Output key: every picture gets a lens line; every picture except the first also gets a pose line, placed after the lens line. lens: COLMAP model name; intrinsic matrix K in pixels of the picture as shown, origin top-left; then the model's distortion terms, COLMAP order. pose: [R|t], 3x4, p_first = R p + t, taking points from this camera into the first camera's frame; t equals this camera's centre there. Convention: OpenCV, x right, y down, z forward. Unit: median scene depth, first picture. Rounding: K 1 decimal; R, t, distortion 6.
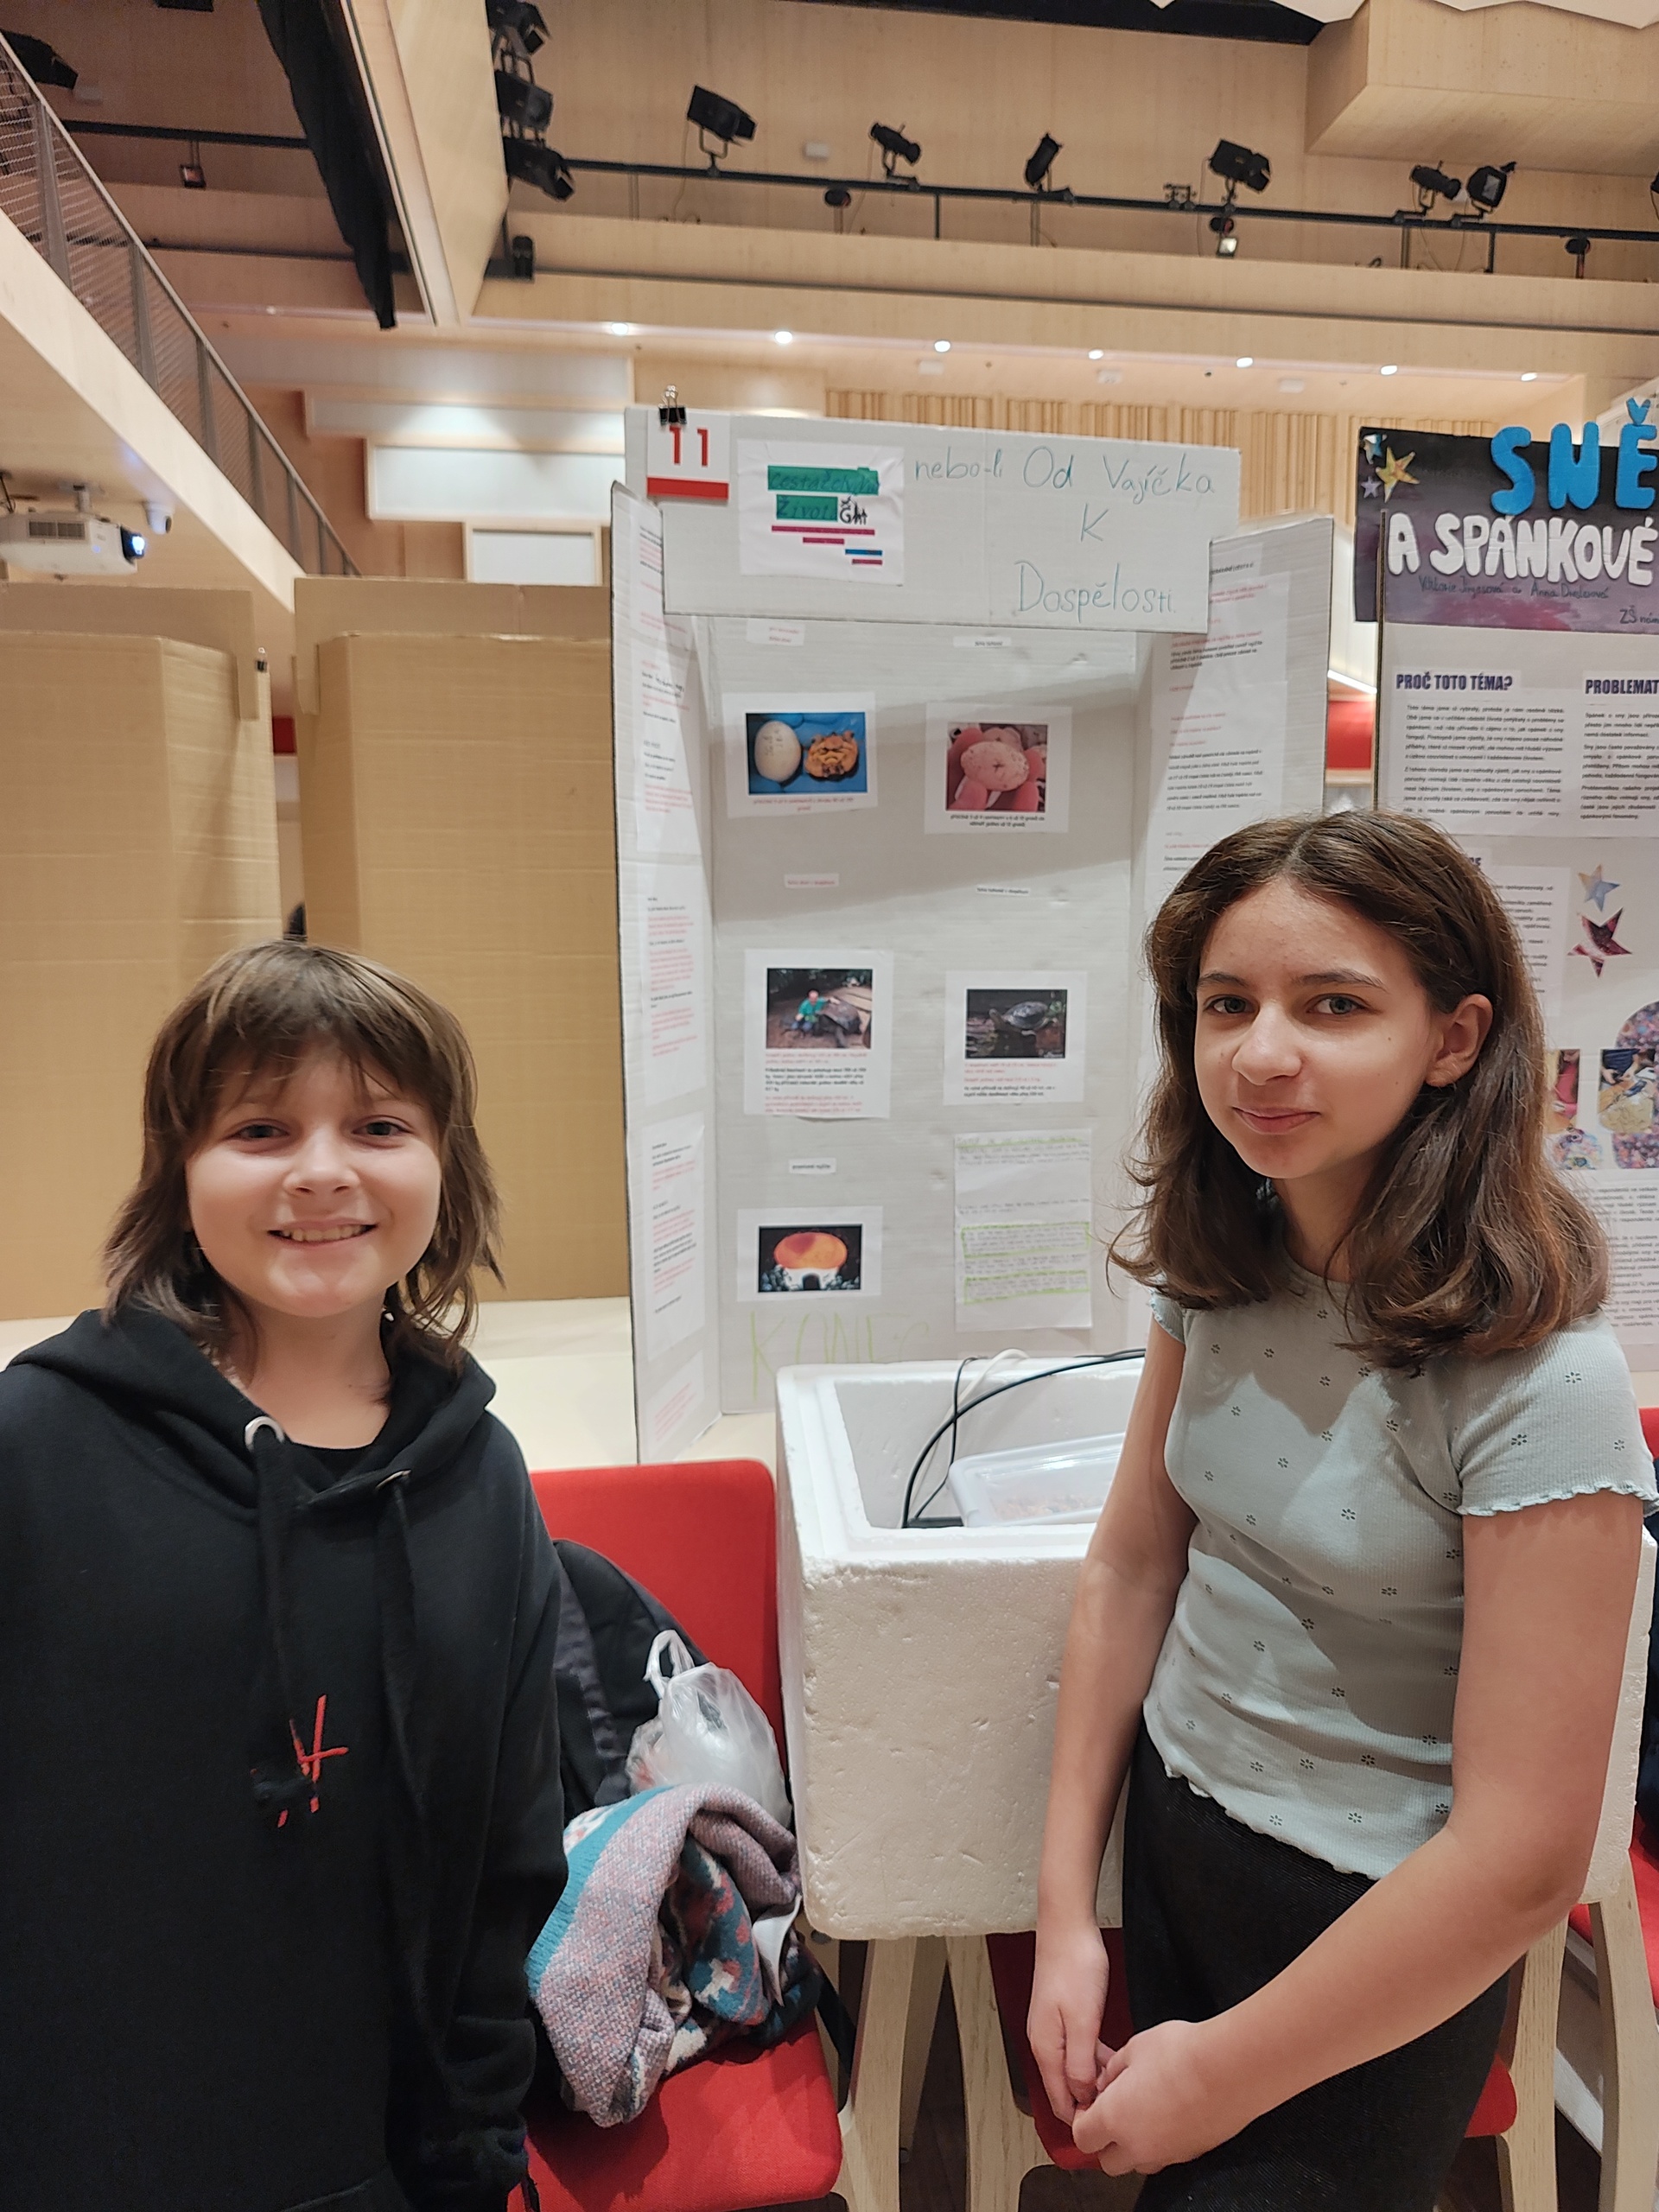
lens RADIAL K [[1478.6, 0, 809.3], [0, 1478.6, 1106.5], [0, 0, 1]] dist [0.007599, 0.004788]
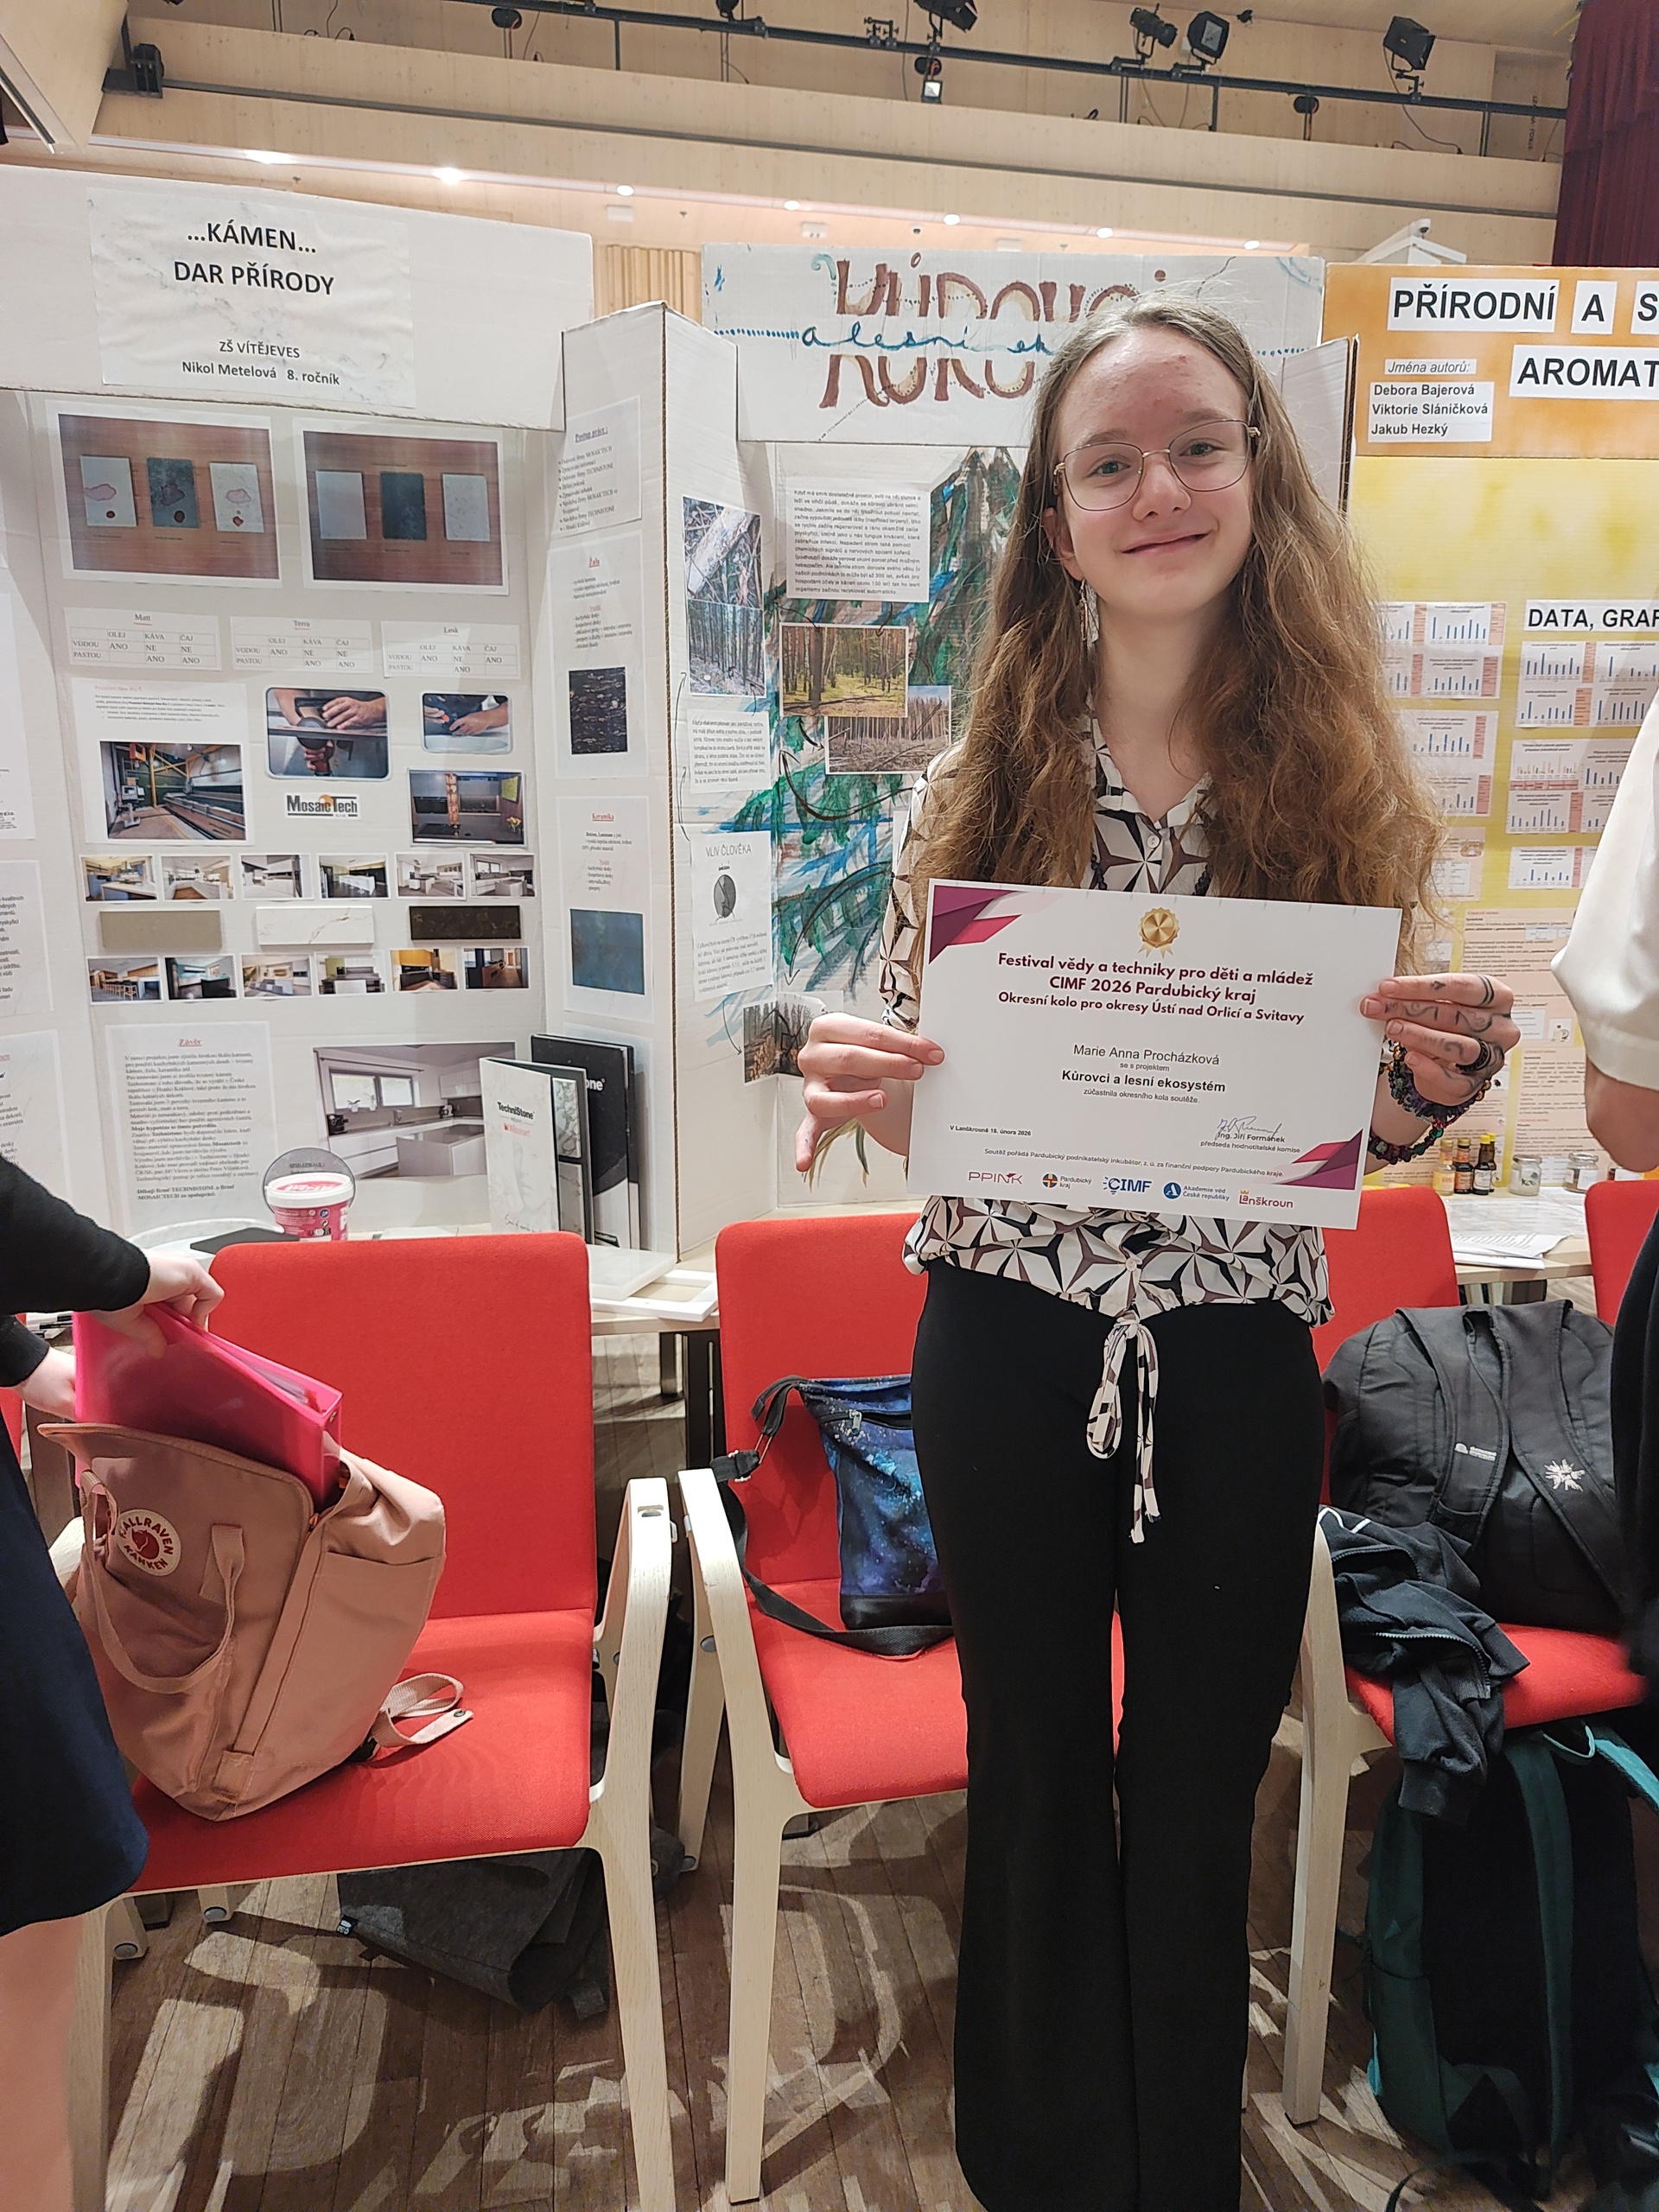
lens RADIAL K [[1479.0, 0, 829.5], [0, 1479.0, 1106.0], [0, 0, 1]] dist [0.024854, -0.005418]
pose [[0.999056, 0.005364, 0.043102, 0.787147], [-0.008082, 0.997974, 0.063114, 0.024586], [-0.042676, -0.063403, 0.997075, 0.064000]]
